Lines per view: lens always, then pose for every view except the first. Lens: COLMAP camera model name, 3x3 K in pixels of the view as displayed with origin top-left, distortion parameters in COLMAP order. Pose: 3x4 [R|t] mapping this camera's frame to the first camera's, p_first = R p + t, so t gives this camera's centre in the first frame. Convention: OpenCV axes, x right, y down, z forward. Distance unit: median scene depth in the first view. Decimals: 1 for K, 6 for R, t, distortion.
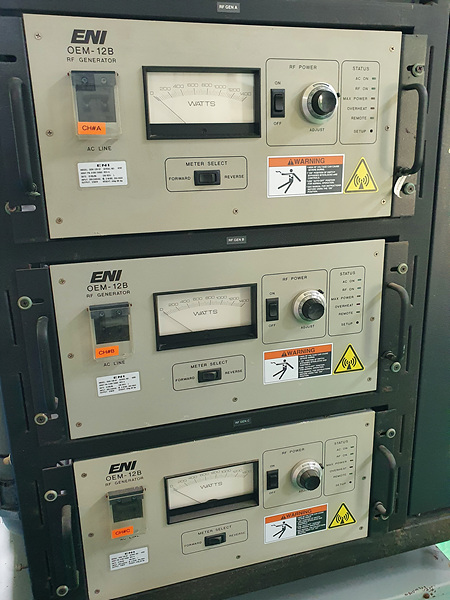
lens RADIAL K [[521.1, 0, 225.0], [0, 521.1, 300.0], [0, 0, 1]] dist [0.080204, -0.202784]
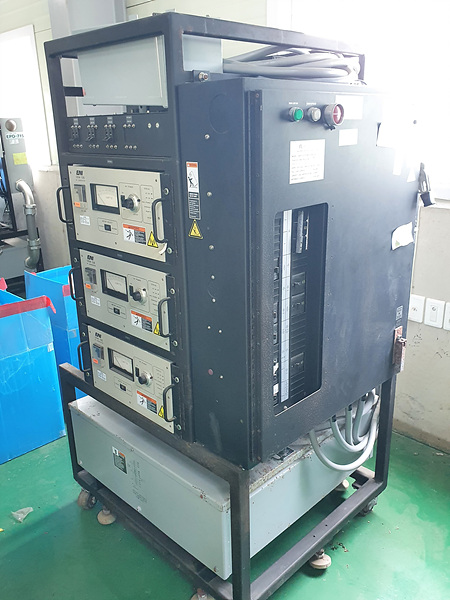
lens RADIAL K [[521.1, 0, 225.0], [0, 521.1, 300.0], [0, 0, 1]] dist [0.080204, -0.202784]
pose [[0.476188, 0.289639, -0.830273, 2.205017], [-0.227166, 0.952666, 0.202048, -0.499334], [0.849494, 0.092397, 0.519444, 0.223905]]
